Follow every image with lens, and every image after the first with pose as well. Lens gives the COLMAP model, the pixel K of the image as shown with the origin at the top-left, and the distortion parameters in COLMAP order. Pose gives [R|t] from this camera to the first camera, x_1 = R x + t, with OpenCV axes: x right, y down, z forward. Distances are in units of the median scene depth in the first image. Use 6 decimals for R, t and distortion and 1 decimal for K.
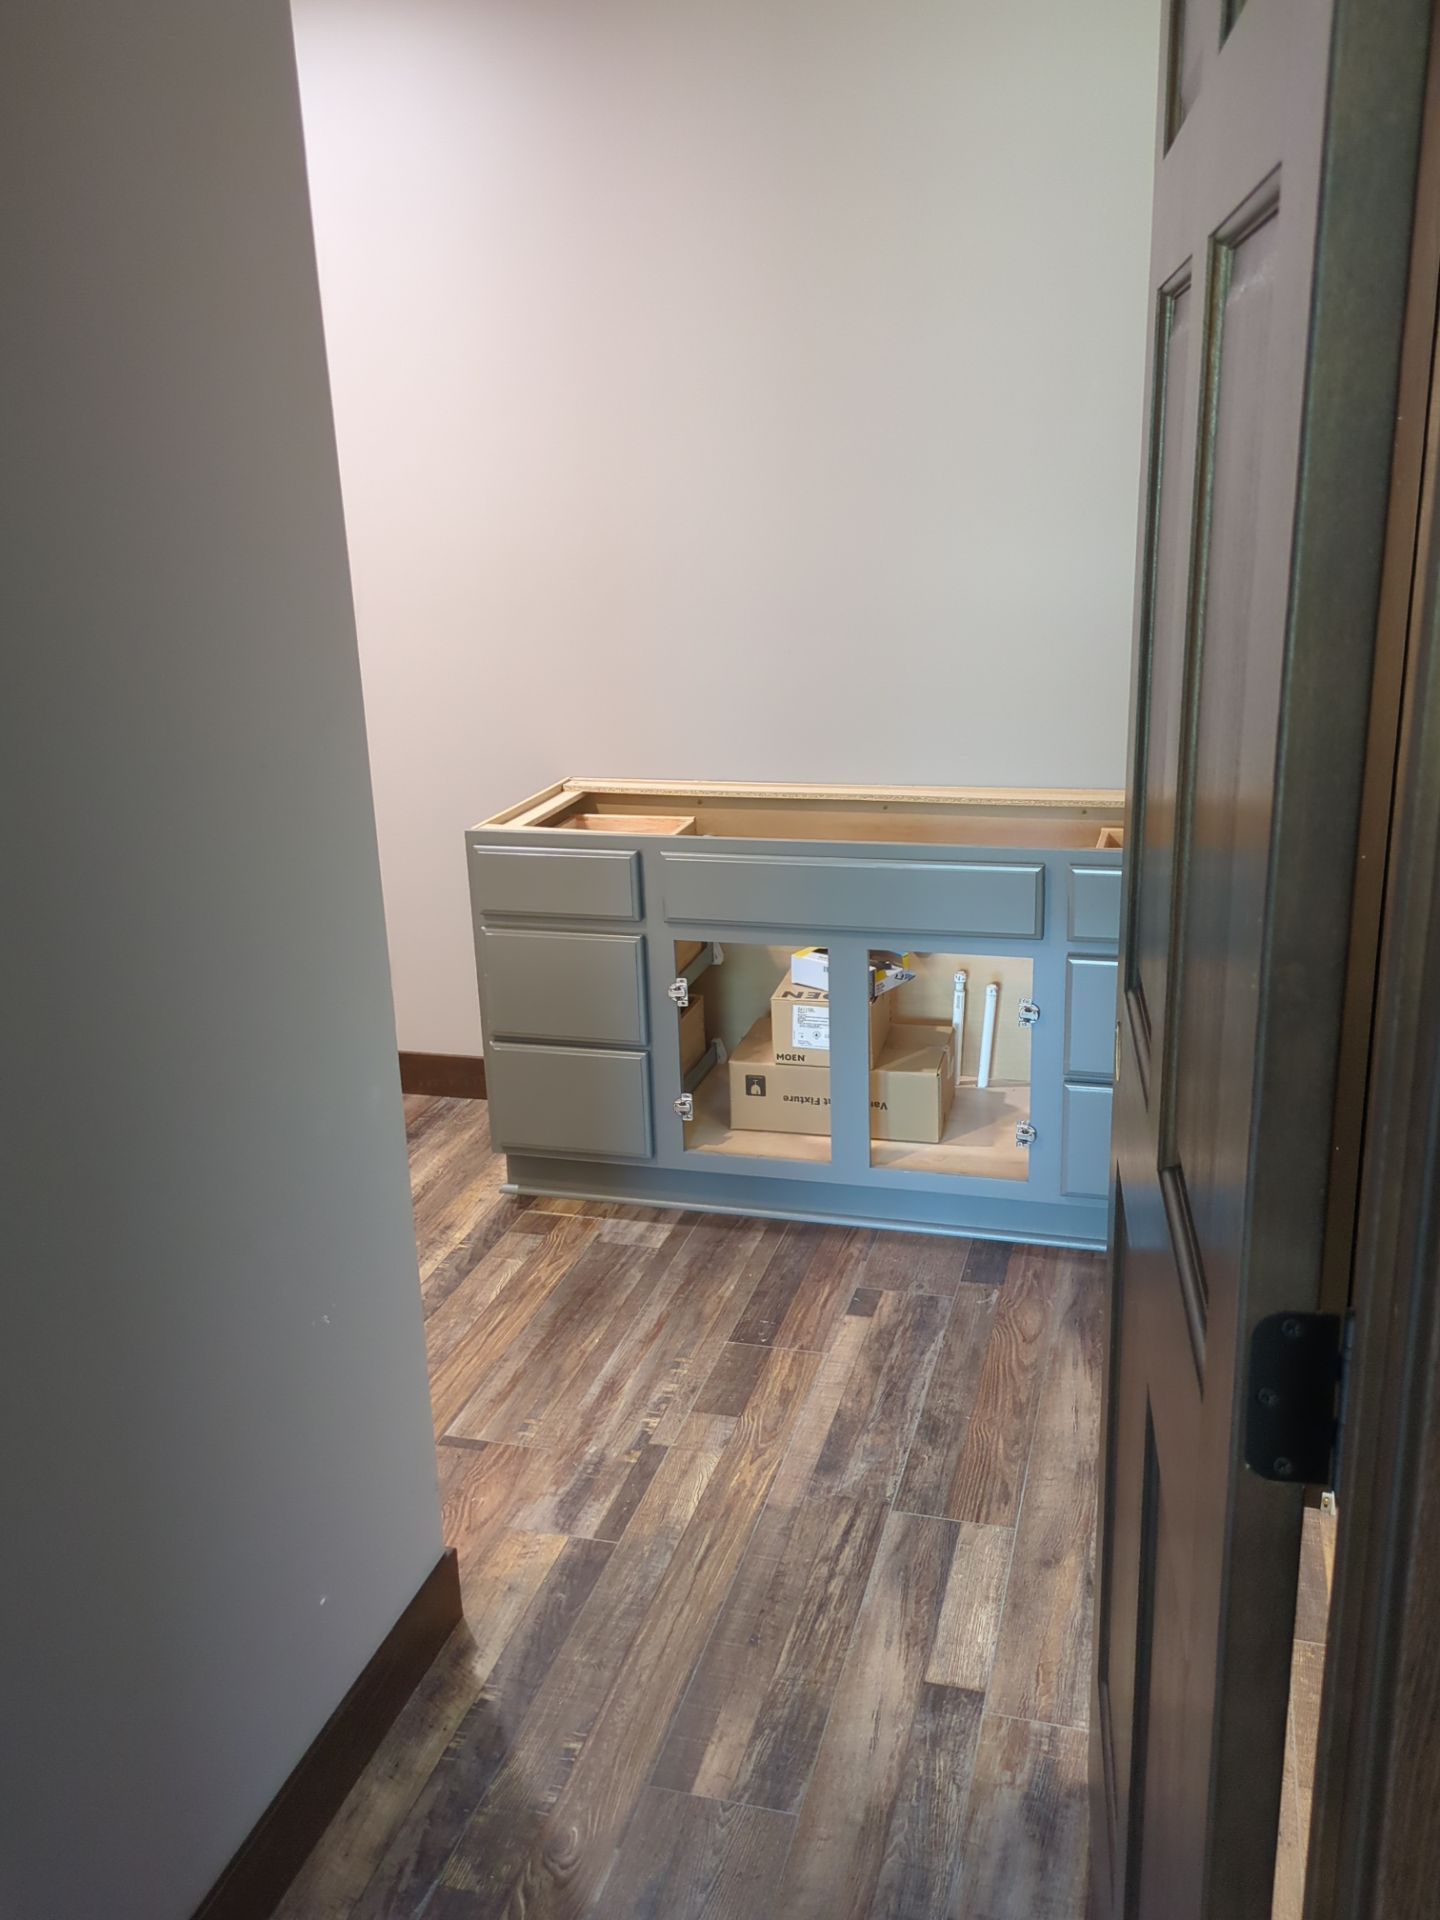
lens RADIAL K [[1647.5, 0, 735.4], [0, 1647.5, 959.6], [0, 0, 1]] dist [0.066448, -0.074594]
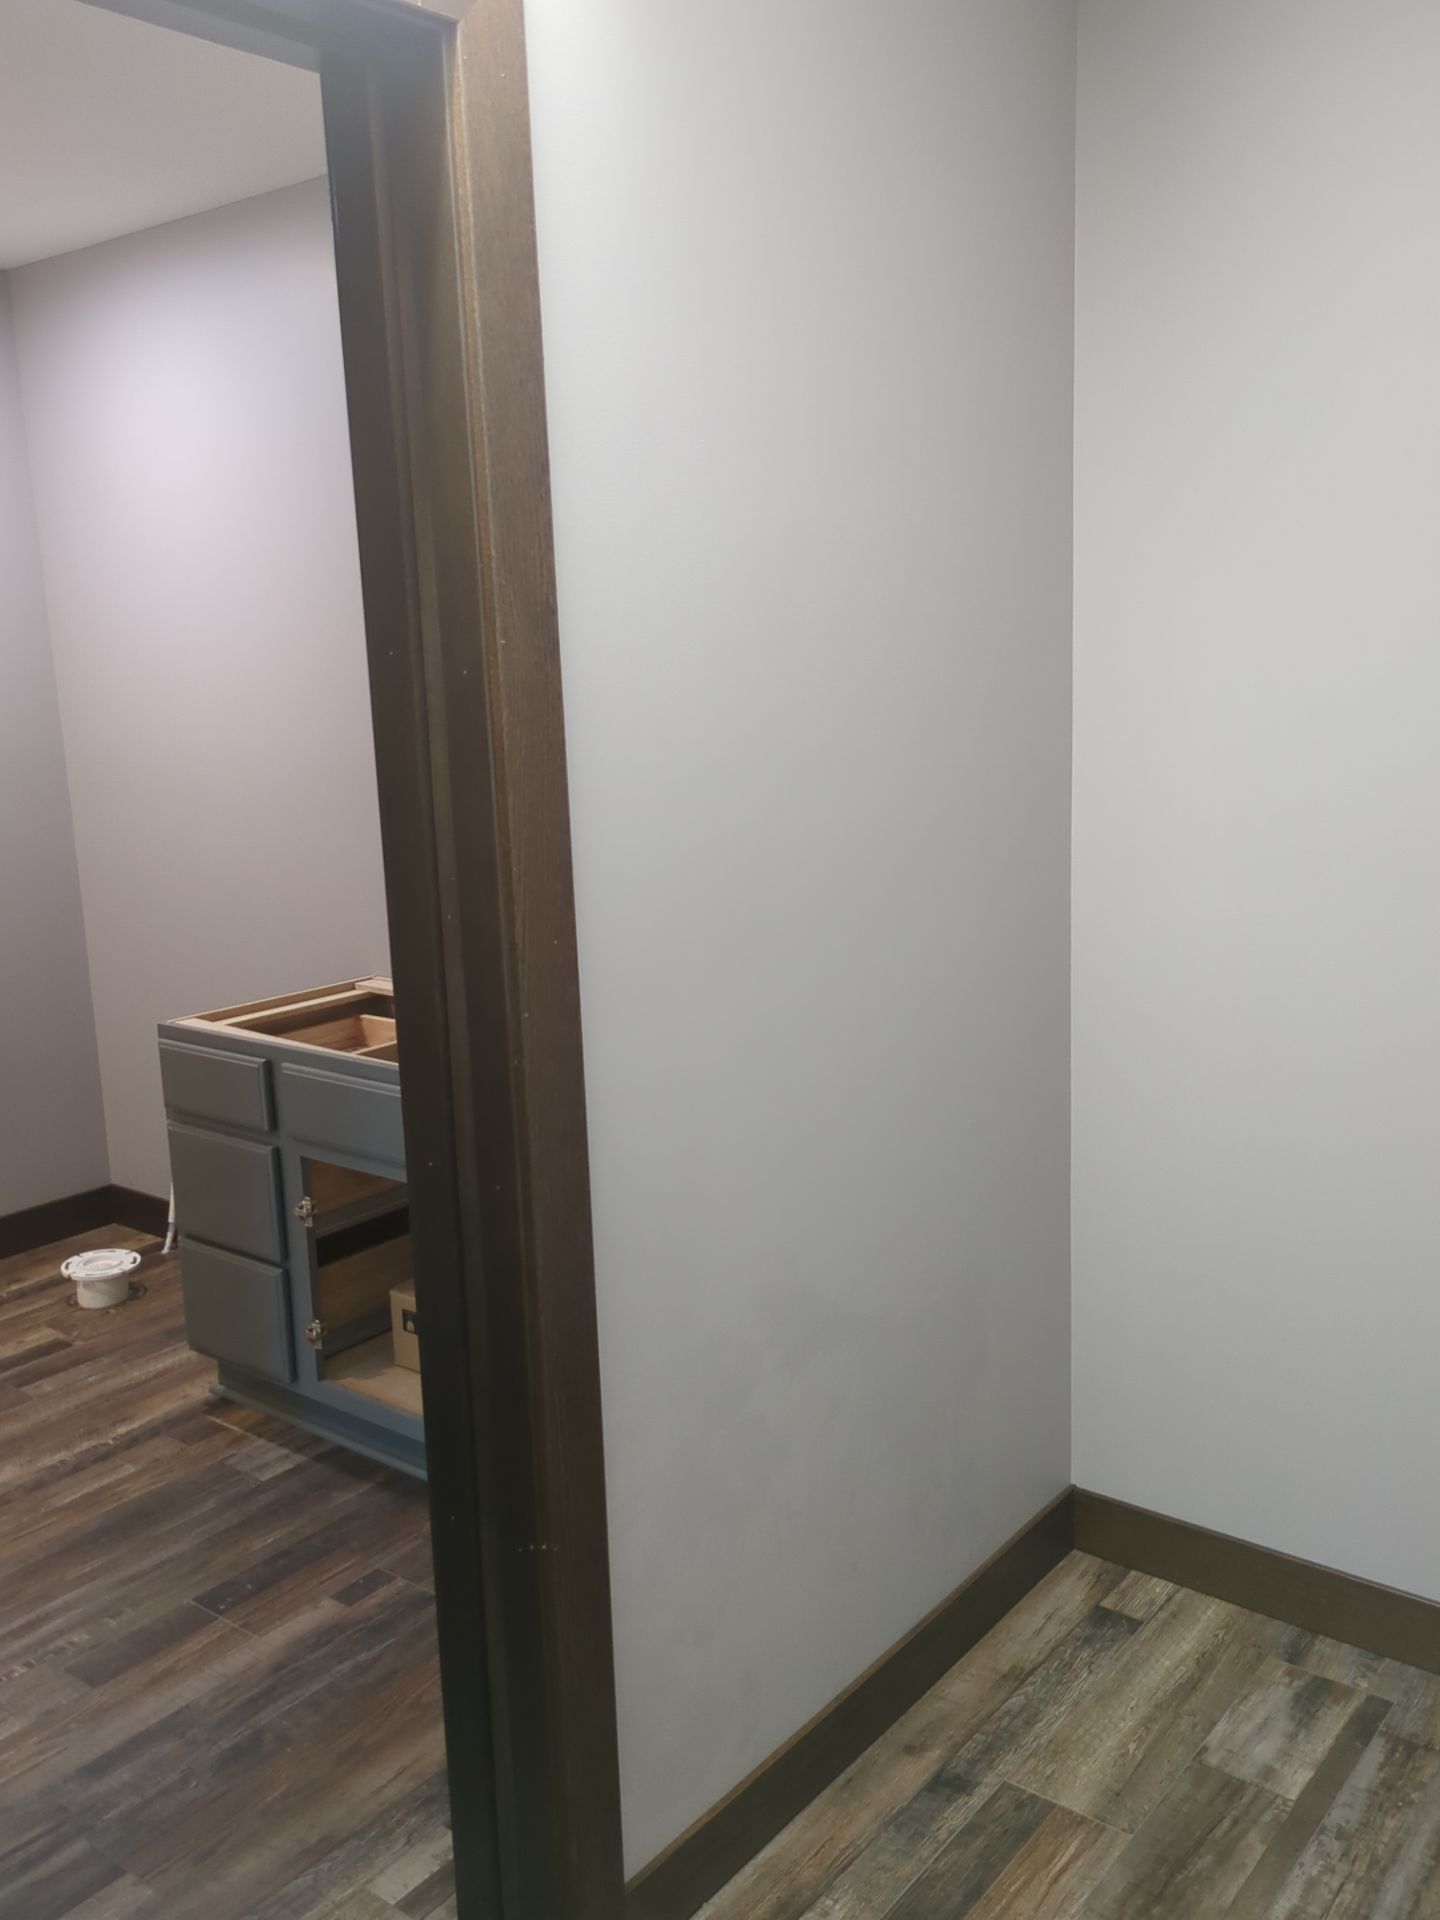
lens RADIAL K [[1647.5, 0, 717.8], [0, 1647.5, 970.1], [0, 0, 1]] dist [0.066448, -0.074594]
pose [[0.913848, 0.066723, -0.400536, 0.565387], [-0.102366, 0.992404, -0.068236, -0.079085], [0.392940, 0.103358, 0.913737, 0.206312]]
